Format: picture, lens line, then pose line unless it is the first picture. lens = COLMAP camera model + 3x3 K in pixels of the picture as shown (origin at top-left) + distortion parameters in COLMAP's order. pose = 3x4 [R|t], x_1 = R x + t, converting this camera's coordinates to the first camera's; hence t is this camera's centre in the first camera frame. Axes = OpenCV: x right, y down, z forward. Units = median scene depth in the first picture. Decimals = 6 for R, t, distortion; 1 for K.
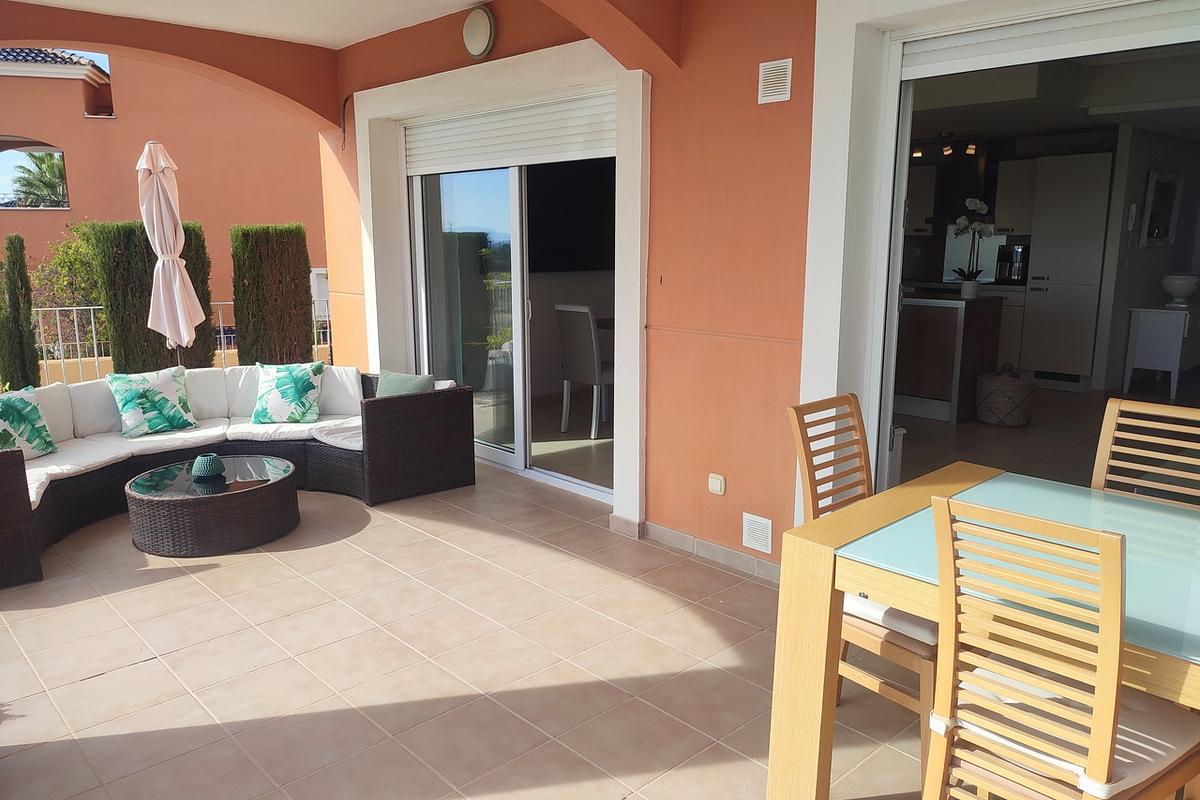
lens RADIAL K [[870.8, 0, 593.9], [0, 870.8, 401.4], [0, 0, 1]] dist [0.035312, -0.031805]
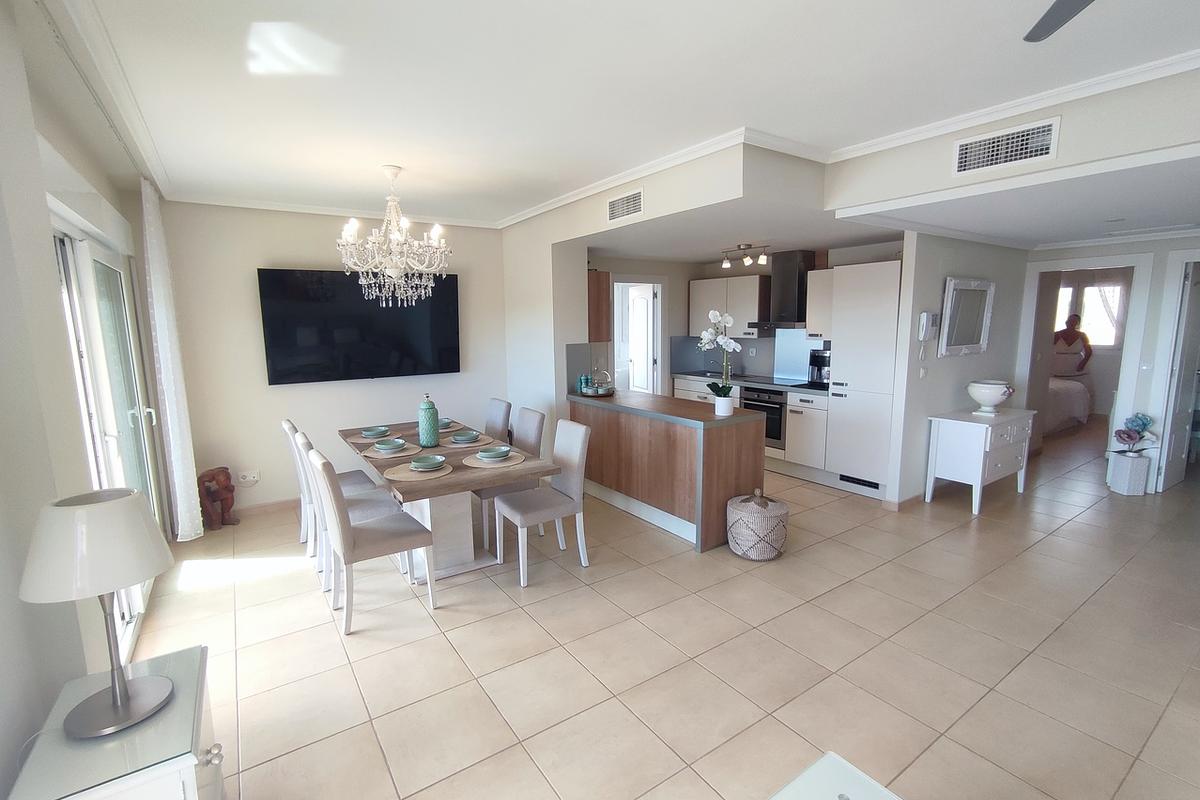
lens RADIAL K [[538.3, 0, 602.2], [0, 538.3, 398.1], [0, 0, 1]] dist [-0.006713, 0.001136]
pose [[0.989567, 0.014458, -0.143349, 0.332065], [-0.020877, 0.998840, -0.043382, -0.093192], [0.142555, 0.045922, 0.988721, 0.353464]]
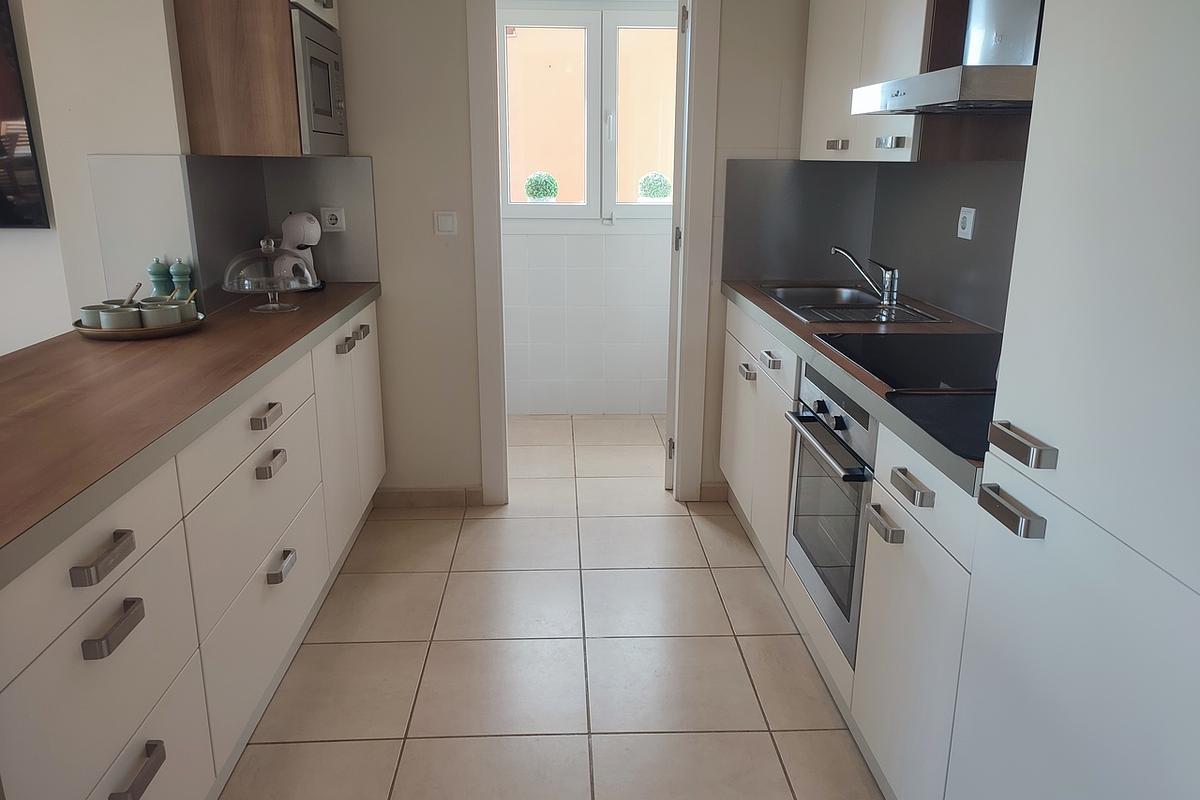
lens RADIAL K [[870.8, 0, 603.4], [0, 870.8, 397.9], [0, 0, 1]] dist [0.035312, -0.031805]
pose [[0.767162, 0.178665, -0.616069, 0.555724], [-0.132243, 0.983848, 0.120647, -0.160169], [0.627674, -0.011085, 0.778398, 0.845540]]
